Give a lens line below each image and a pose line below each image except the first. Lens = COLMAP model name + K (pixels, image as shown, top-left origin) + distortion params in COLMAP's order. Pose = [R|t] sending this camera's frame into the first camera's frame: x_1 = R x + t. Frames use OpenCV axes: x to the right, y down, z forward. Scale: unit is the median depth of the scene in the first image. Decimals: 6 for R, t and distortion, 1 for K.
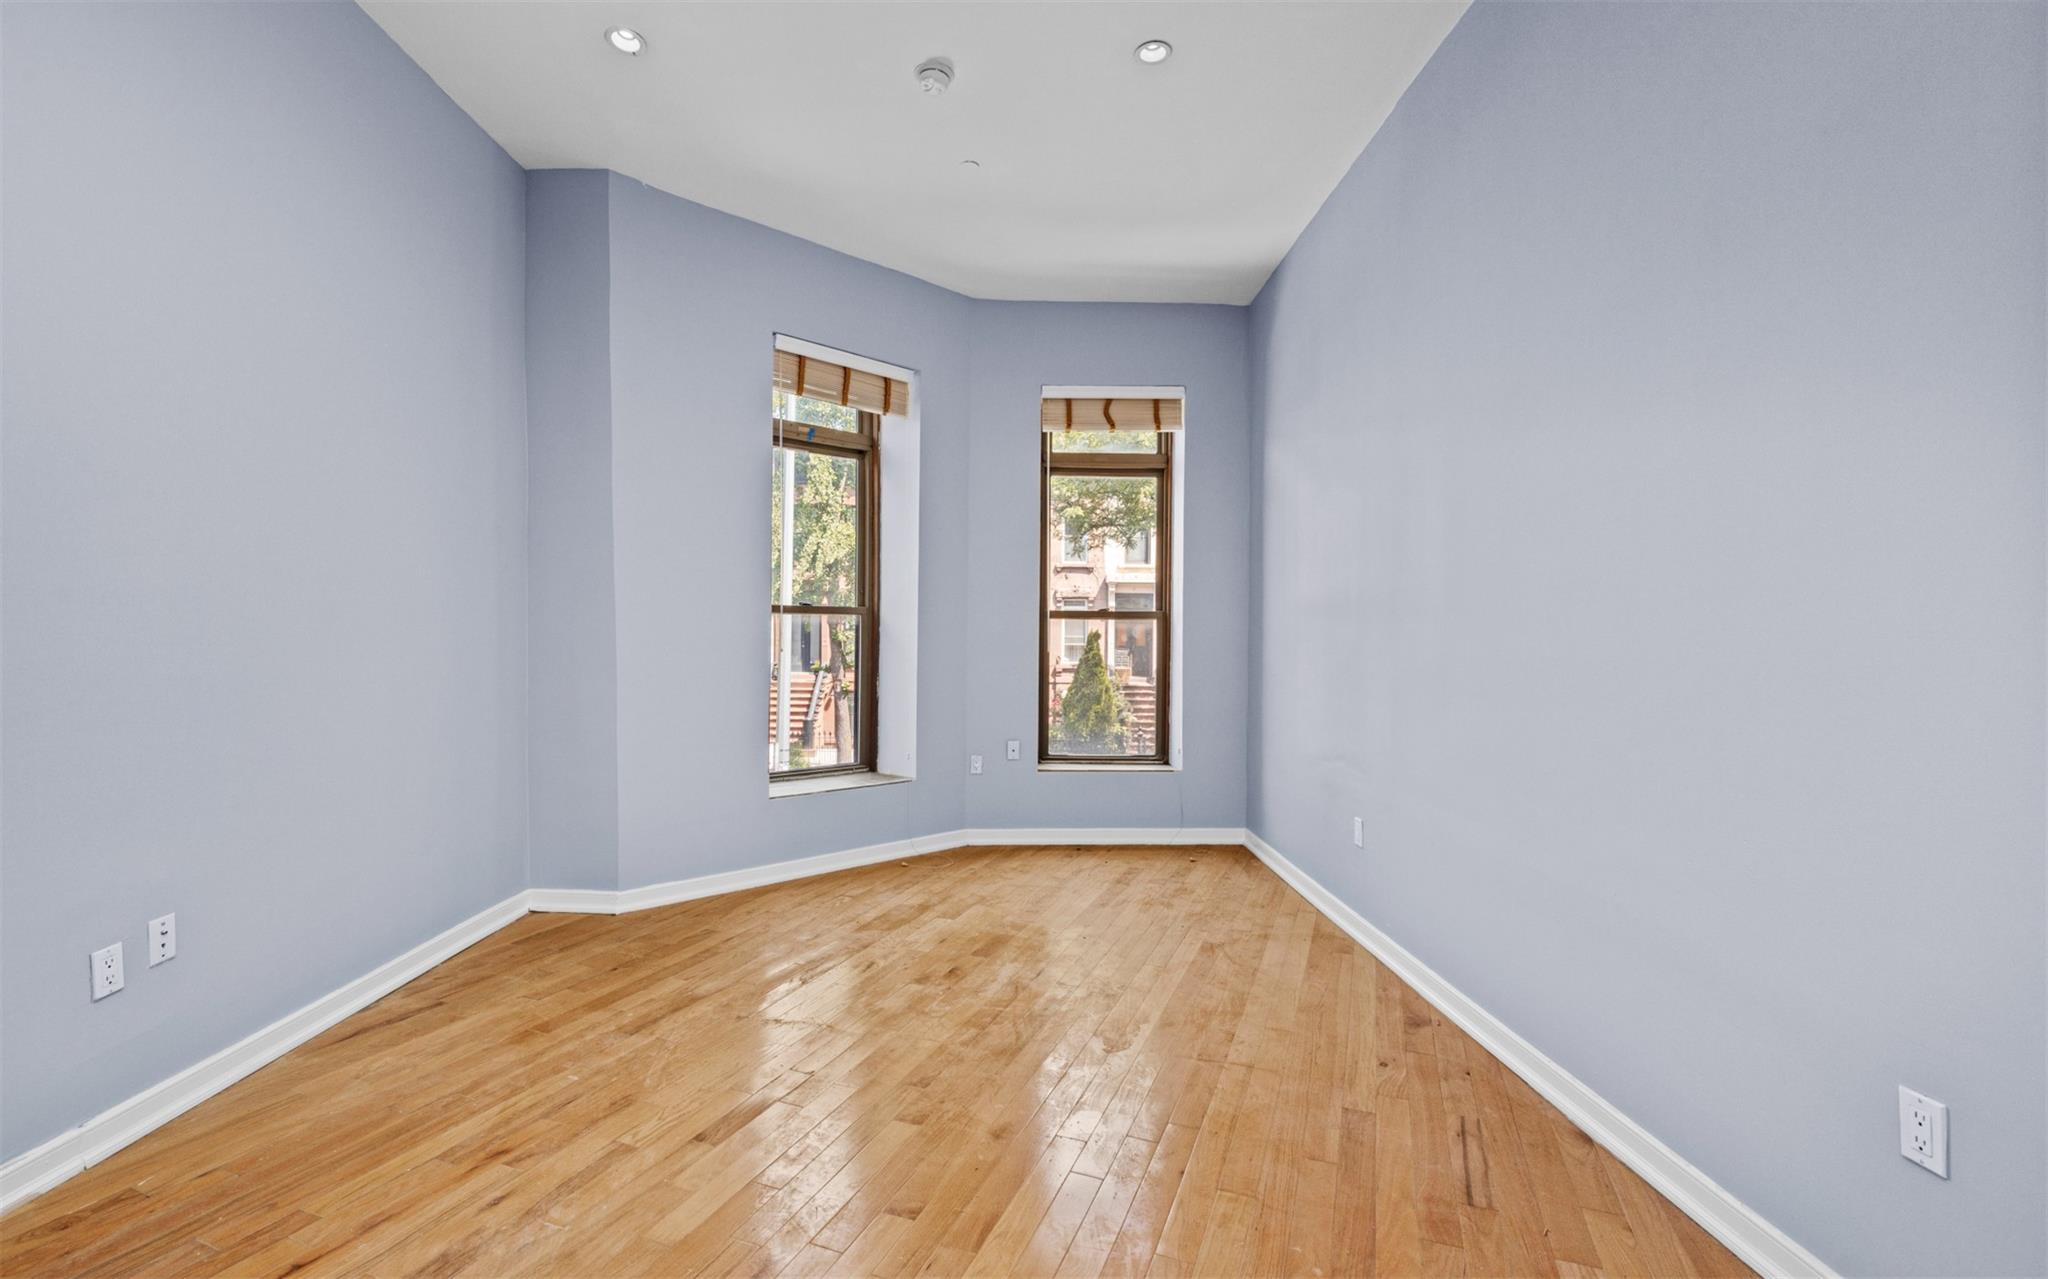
lens RADIAL K [[894.1, 0, 1062.9], [0, 894.1, 643.7], [0, 0, 1]] dist [-0.001317, 0.000355]
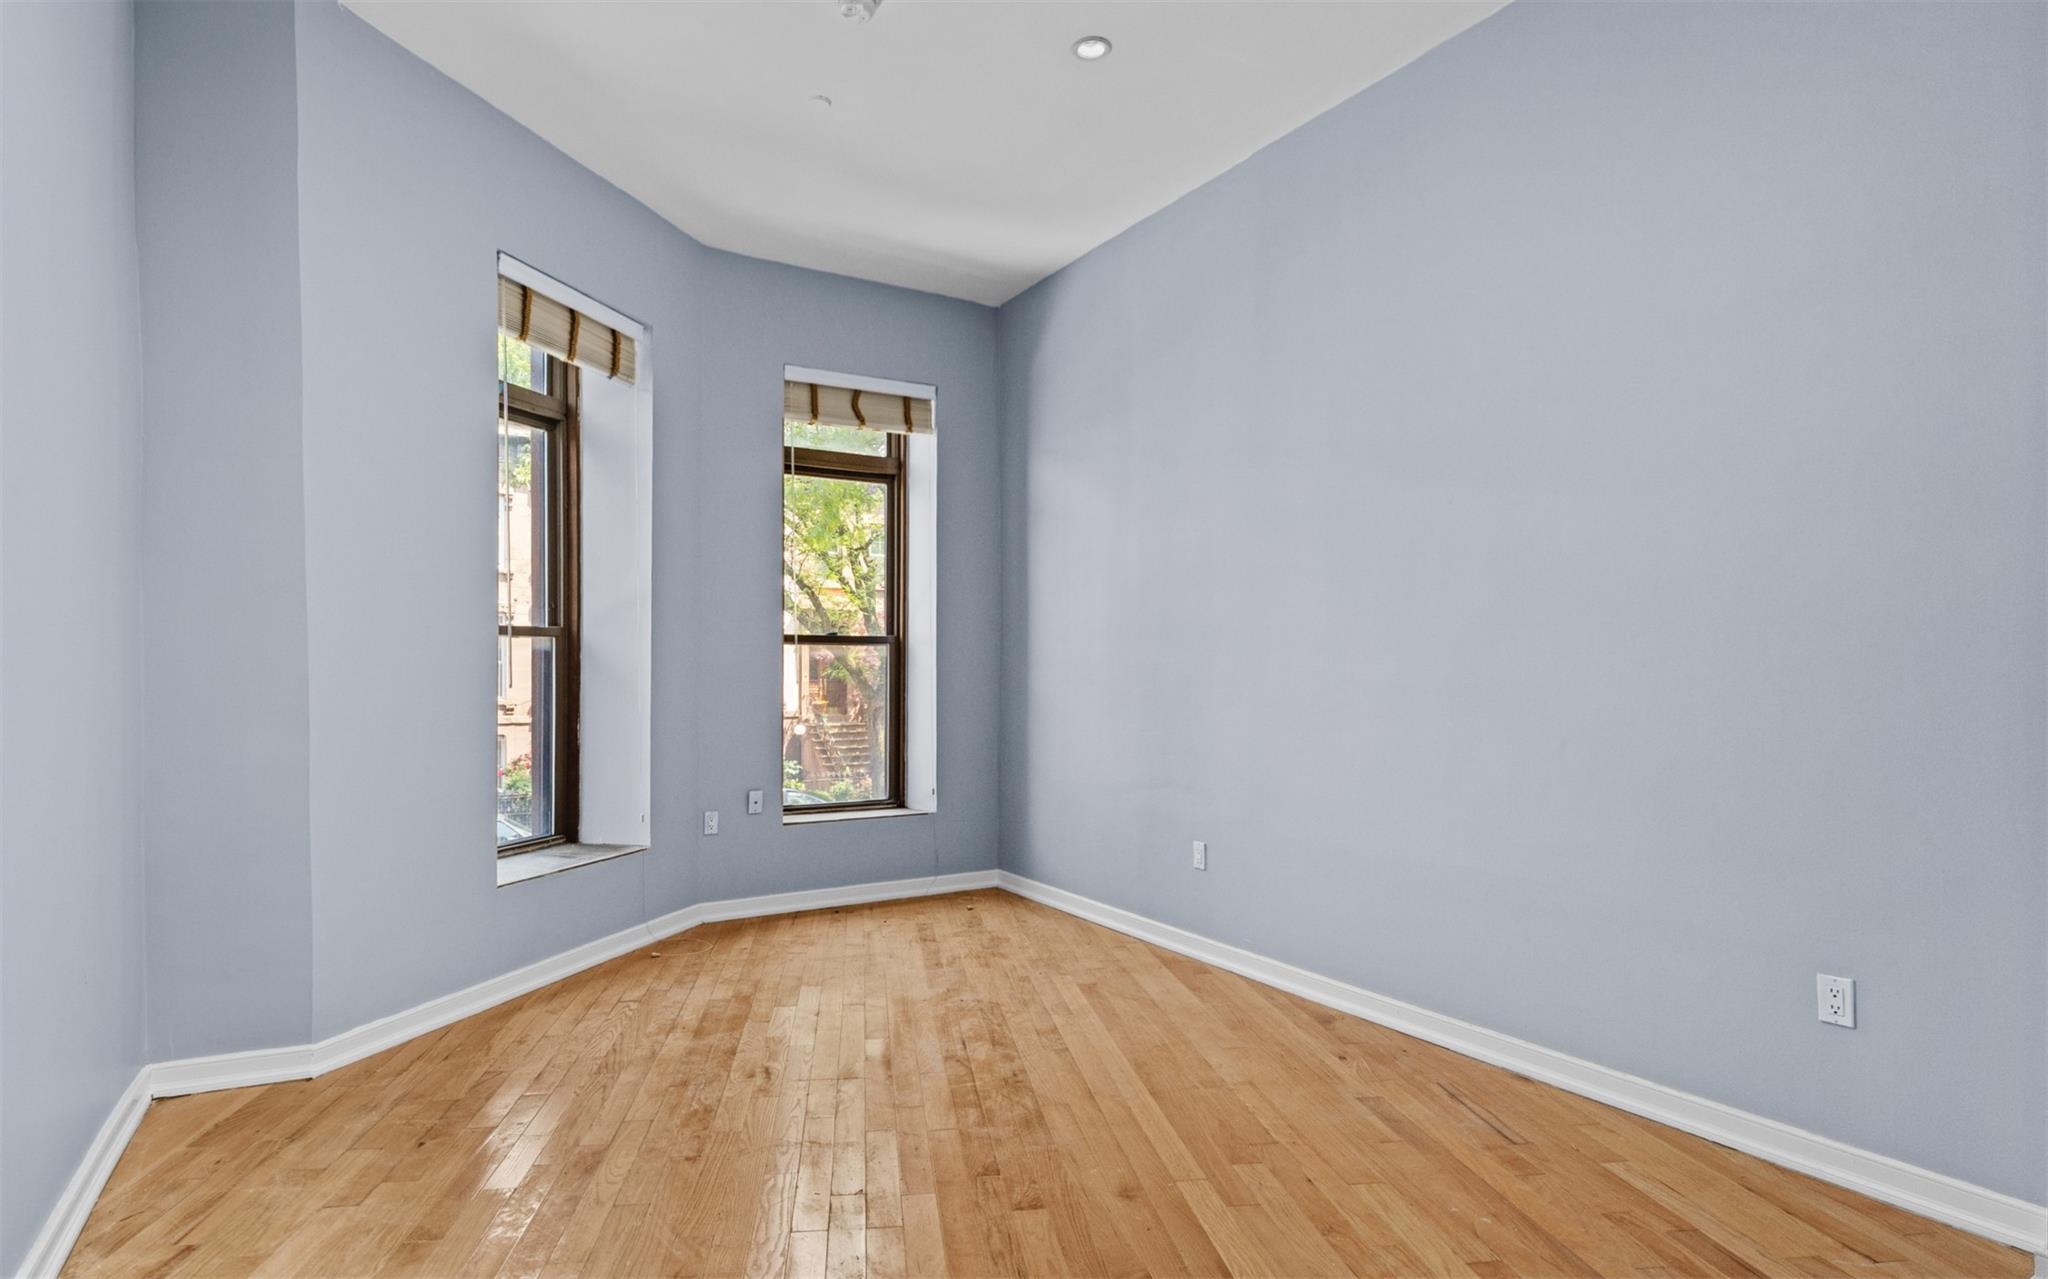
lens RADIAL K [[1036.2, 0, 1020.9], [0, 1036.2, 685.1], [0, 0, 1]] dist [-0.003308, -0.000211]
pose [[0.875809, -0.012078, 0.482507, -0.335944], [0.003561, 0.999821, 0.018564, -0.007249], [-0.482645, -0.014541, 0.875696, 0.046046]]
